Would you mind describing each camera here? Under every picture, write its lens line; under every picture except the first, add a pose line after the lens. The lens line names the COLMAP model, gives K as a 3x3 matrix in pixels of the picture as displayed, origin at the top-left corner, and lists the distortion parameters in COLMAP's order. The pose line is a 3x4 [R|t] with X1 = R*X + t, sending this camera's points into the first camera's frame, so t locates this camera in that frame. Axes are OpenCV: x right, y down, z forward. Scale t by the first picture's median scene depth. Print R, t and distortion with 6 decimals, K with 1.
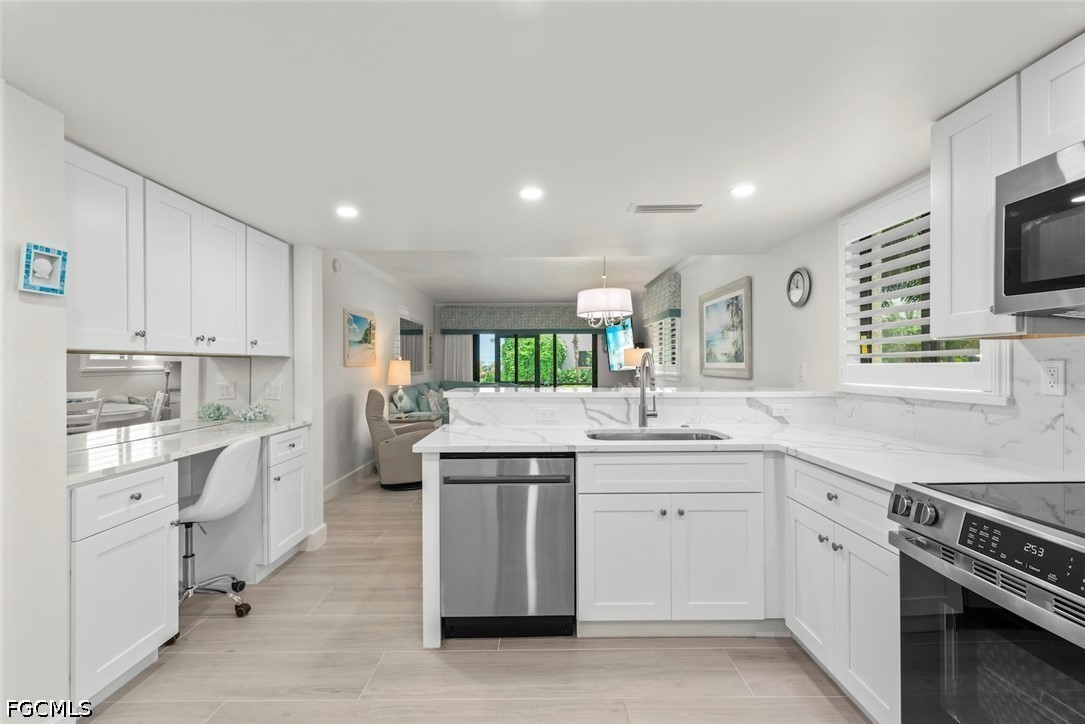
lens RADIAL K [[464.9, 0, 541.6], [0, 464.9, 363.7], [0, 0, 1]] dist [0.000861, -0.000163]
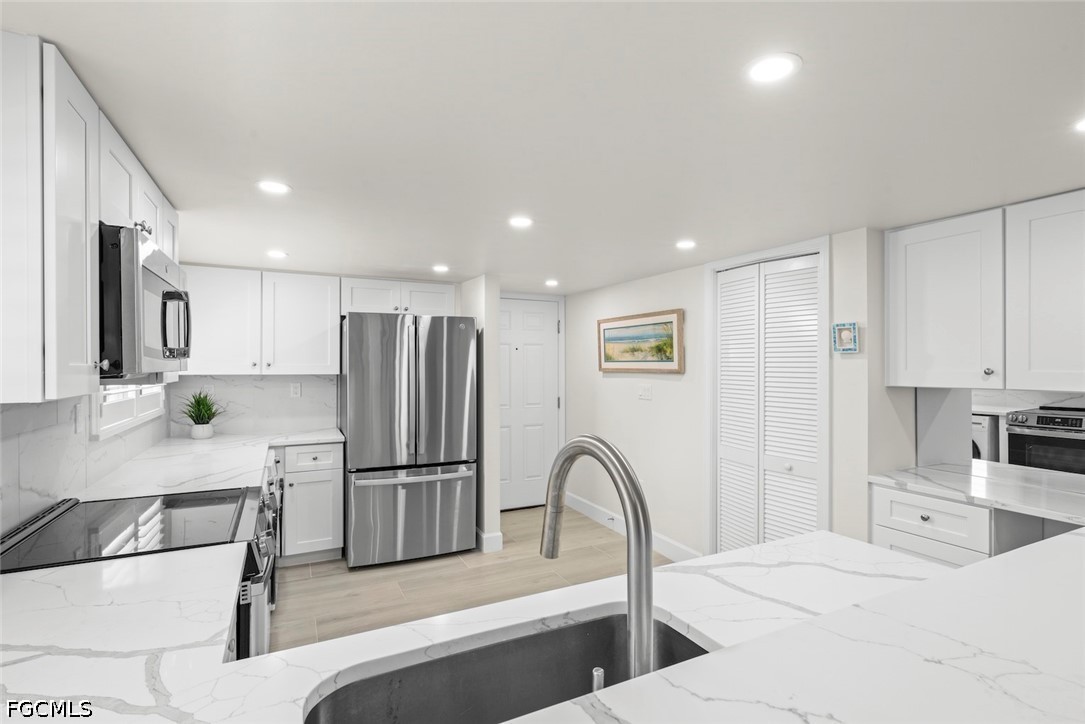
lens RADIAL K [[513.8, 0, 542.3], [0, 513.8, 363.4], [0, 0, 1]] dist [0.003734, -0.000142]
pose [[-0.896515, 0.000709, -0.443012, 0.355702], [0.002744, 0.999988, -0.003954, -0.060378], [0.443004, -0.004760, -0.896507, 1.172077]]
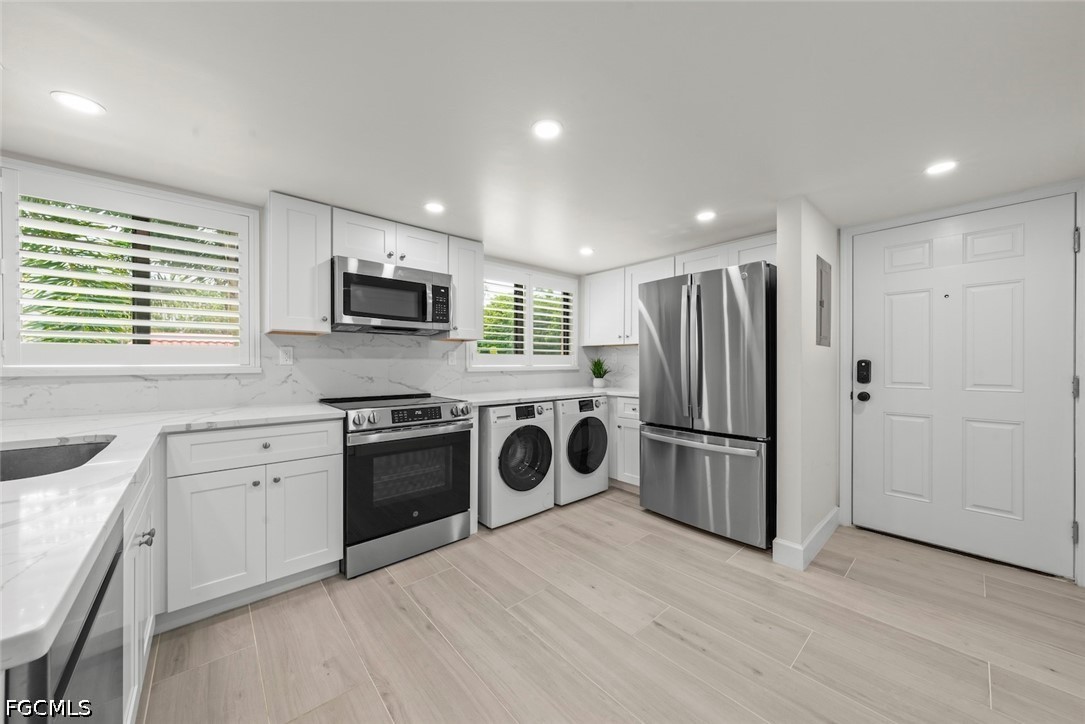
lens RADIAL K [[380.5, 0, 542.5], [0, 380.5, 363.7], [0, 0, 1]] dist [-0.001328, 0.000314]
pose [[-0.660393, 0.001103, 0.750919, -0.440981], [-0.000547, 0.999998, -0.001949, 0.038471], [-0.750920, -0.001698, -0.660391, 0.724213]]
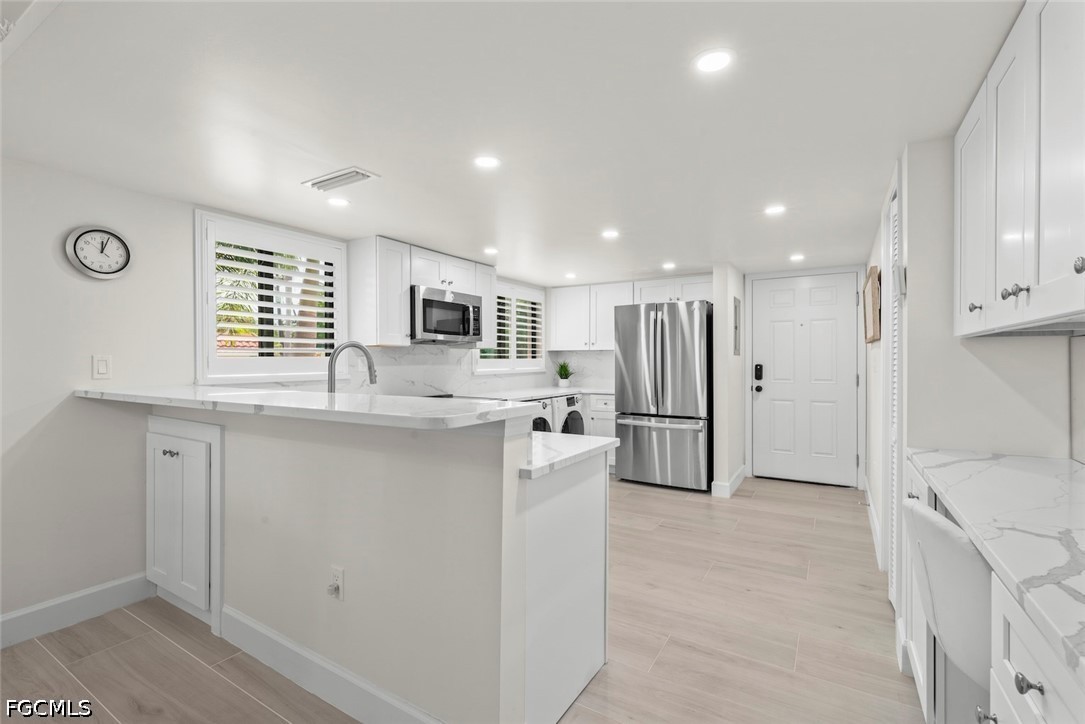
lens RADIAL K [[483.8, 0, 542.4], [0, 483.8, 360.6], [0, 0, 1]] dist [0.002809, 0.000177]
pose [[-0.854337, 0.004281, 0.519702, -0.510757], [0.003587, 0.999991, -0.002340, 0.013008], [-0.519707, -0.000135, -0.854345, 1.495087]]
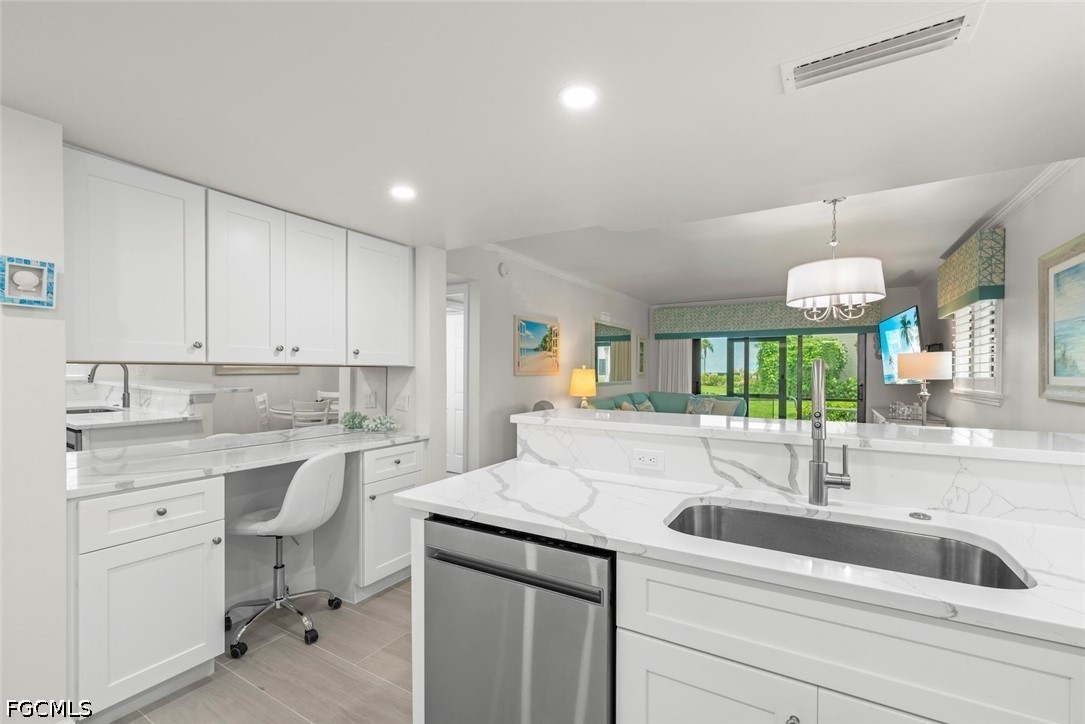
lens RADIAL K [[466.4, 0, 545.8], [0, 466.4, 375.5], [0, 0, 1]] dist [0.001049, -0.000171]
pose [[0.858468, 0.010758, -0.512754, 0.219718], [-0.005377, 0.999914, 0.011976, -0.011407], [0.512838, -0.007524, 0.858452, 0.393313]]
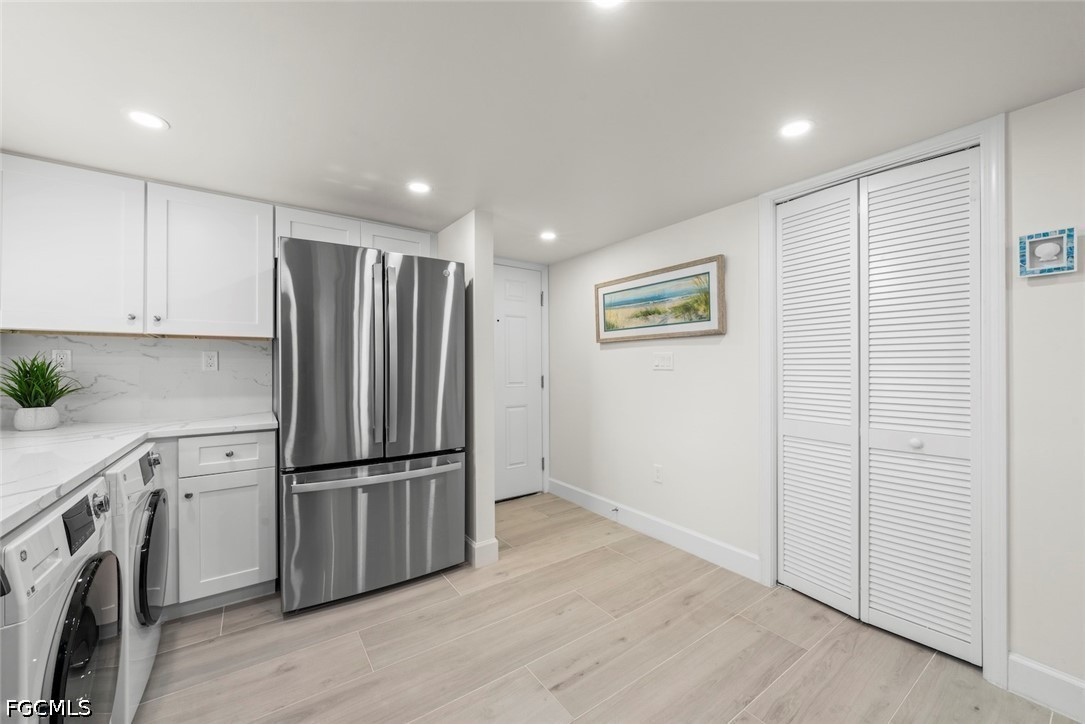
lens RADIAL K [[411.5, 0, 541.2], [0, 411.5, 365.9], [0, 0, 1]] dist [-0.001522, -0.000072]
pose [[-0.818882, 0.004778, -0.573943, 0.256800], [0.008122, 0.999962, -0.003264, 0.032056], [0.573905, -0.007335, -0.818889, 0.612096]]
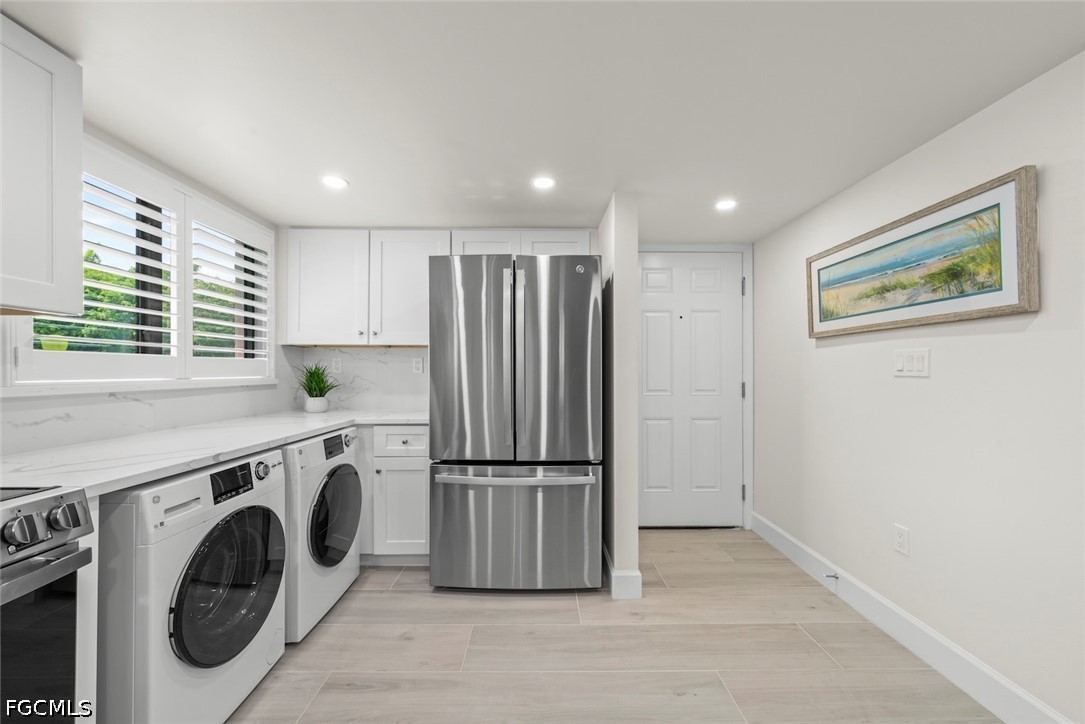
lens RADIAL K [[414.3, 0, 543.9], [0, 414.3, 371.2], [0, 0, 1]] dist [0.000354, -0.000006]
pose [[-0.999961, 0.002031, -0.008568, -0.004156], [0.002066, 0.999990, -0.004012, 0.033593], [0.008560, -0.004030, -0.999955, 0.591107]]
